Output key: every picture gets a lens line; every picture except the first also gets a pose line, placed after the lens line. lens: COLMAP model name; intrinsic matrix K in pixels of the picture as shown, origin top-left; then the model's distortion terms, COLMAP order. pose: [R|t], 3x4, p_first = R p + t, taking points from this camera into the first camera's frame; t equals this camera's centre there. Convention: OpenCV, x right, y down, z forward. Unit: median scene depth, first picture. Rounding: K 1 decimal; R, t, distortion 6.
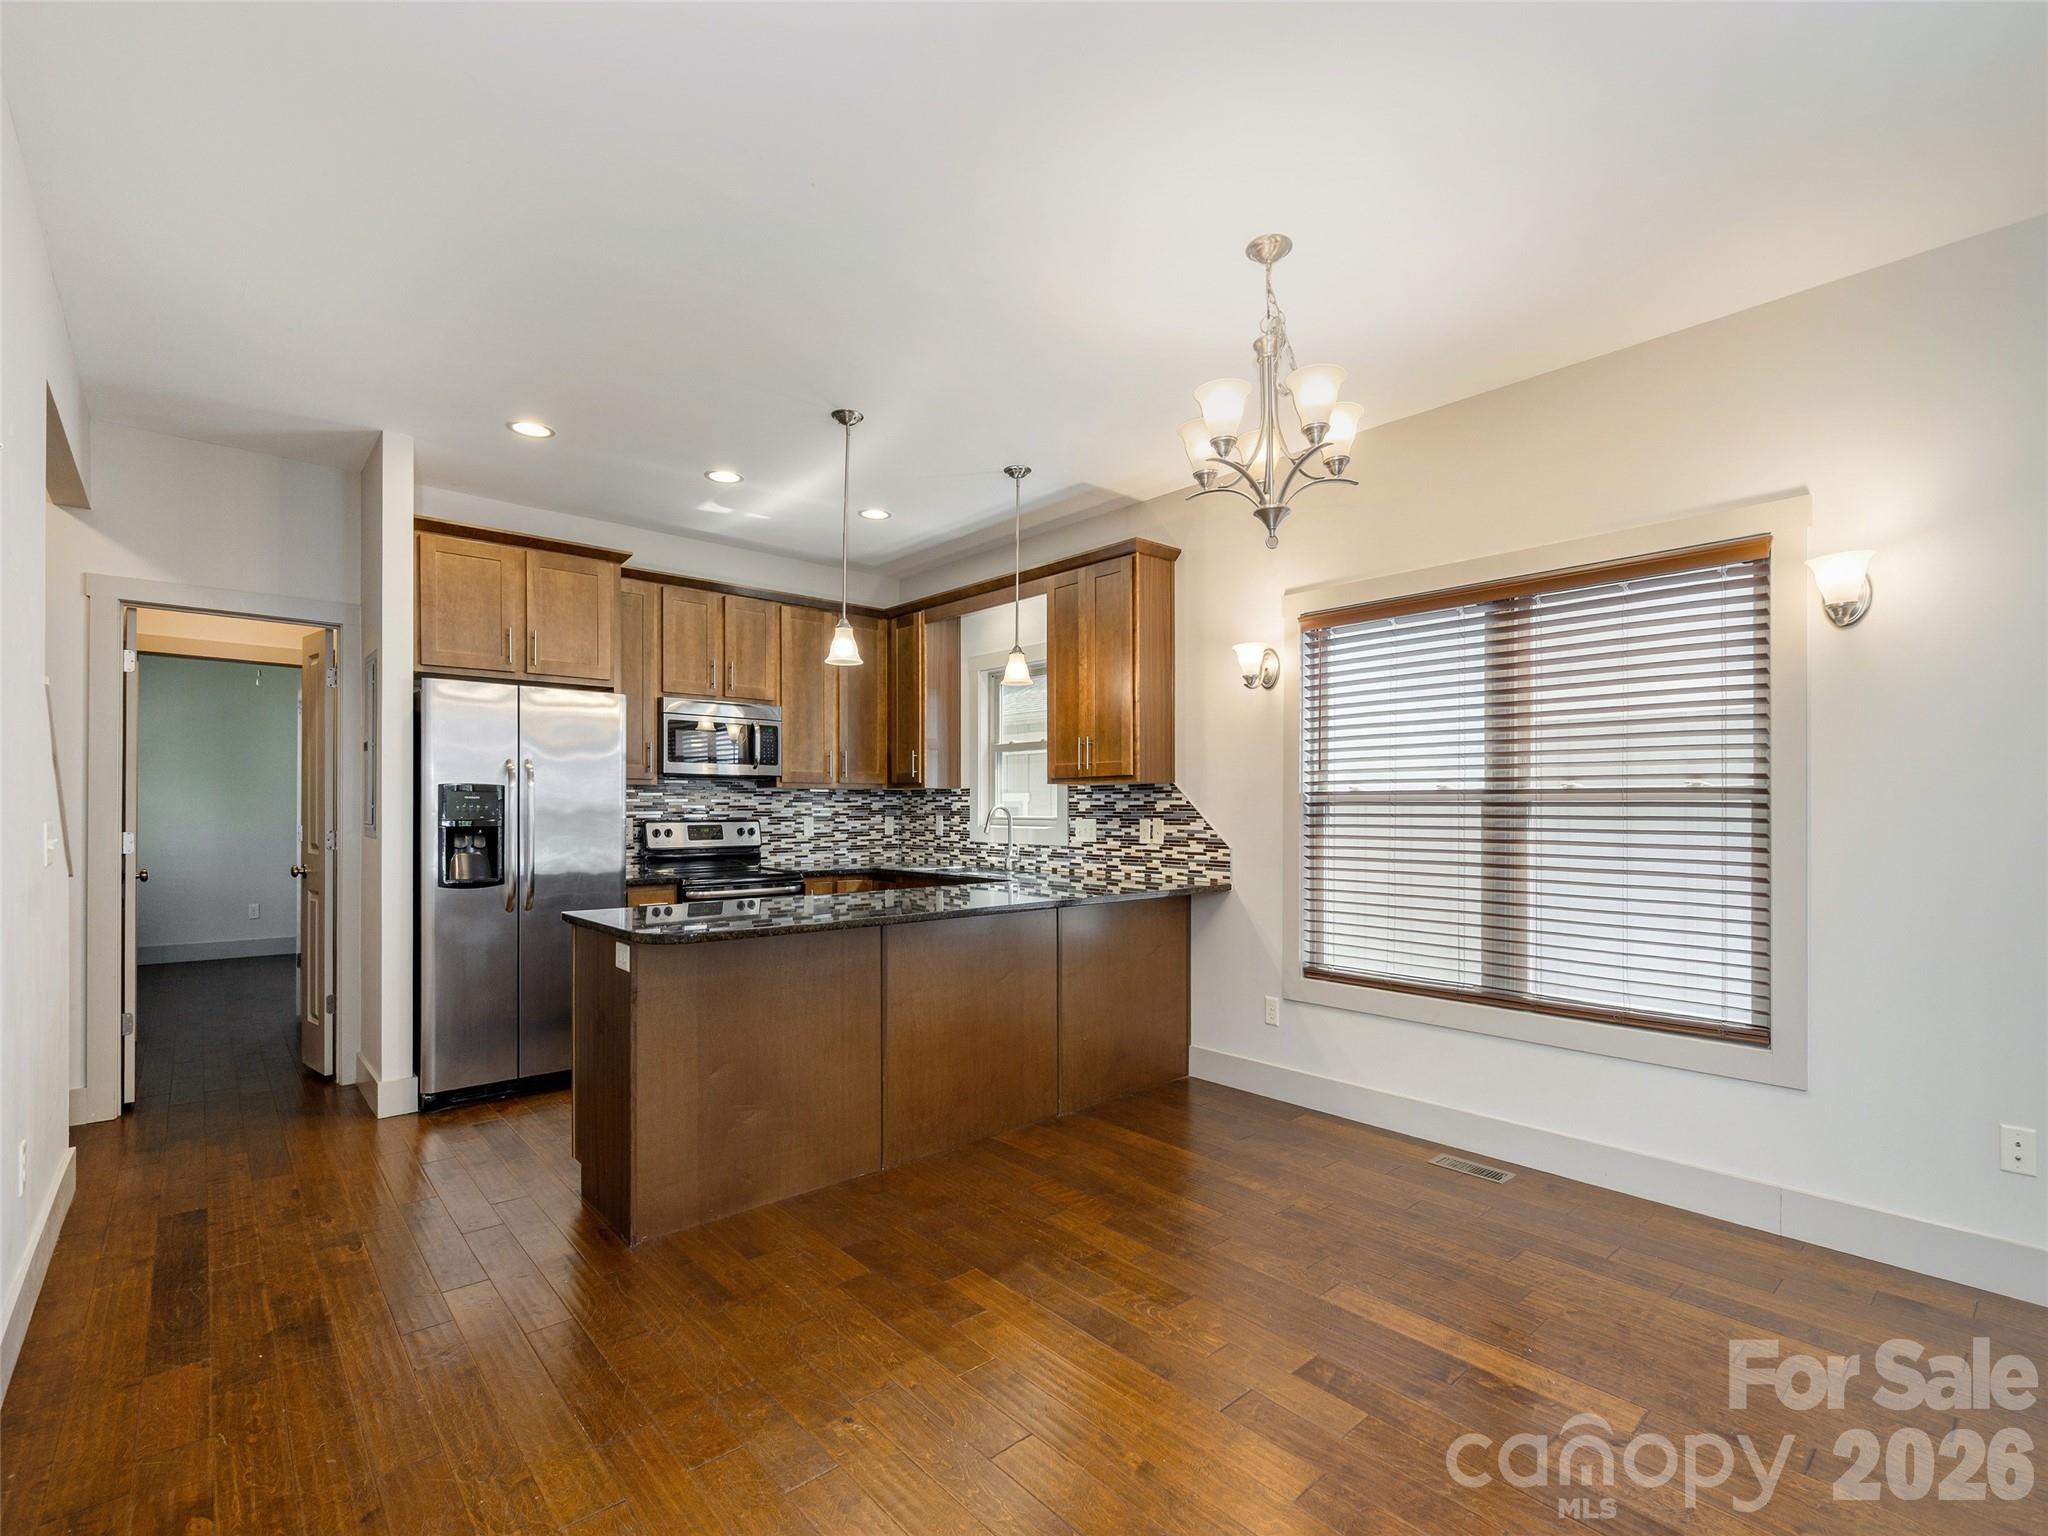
lens RADIAL K [[934.8, 0, 942.9], [0, 934.8, 793.3], [0, 0, 1]] dist [-0.003244, -0.001859]
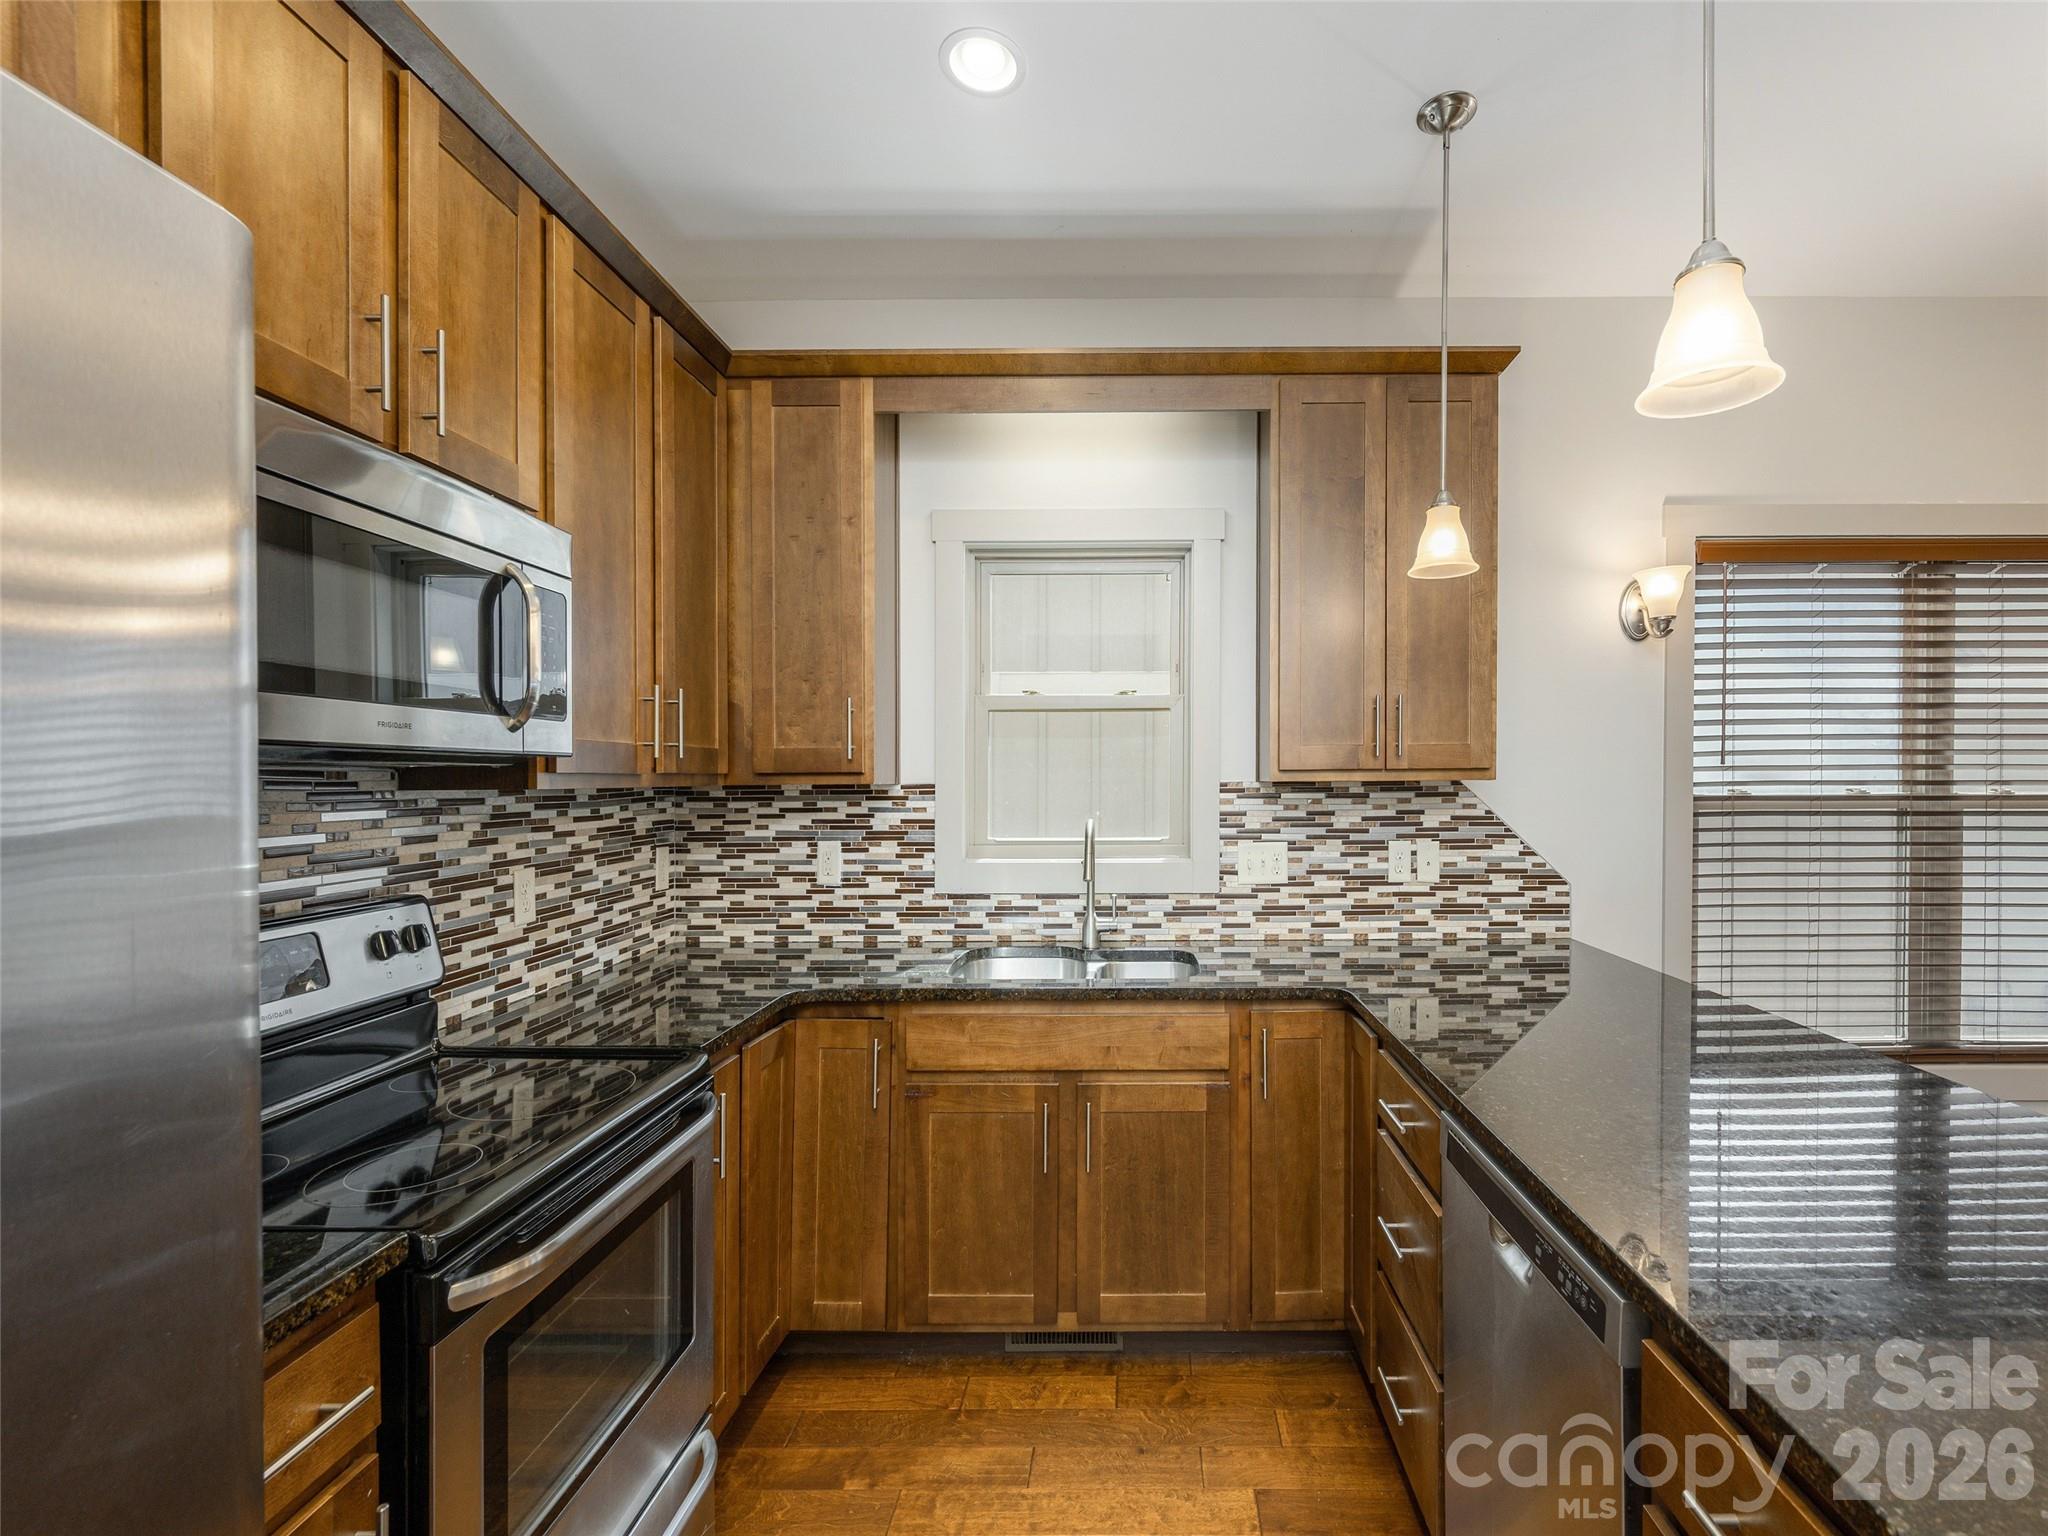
lens RADIAL K [[934.8, 0, 1134.3], [0, 934.8, 797.1], [0, 0, 1]] dist [-0.003244, -0.001859]
pose [[0.615617, -0.017011, 0.787862, -0.340623], [-0.005730, 0.999644, 0.026061, -0.013853], [-0.788025, -0.020558, 0.615300, 0.743807]]
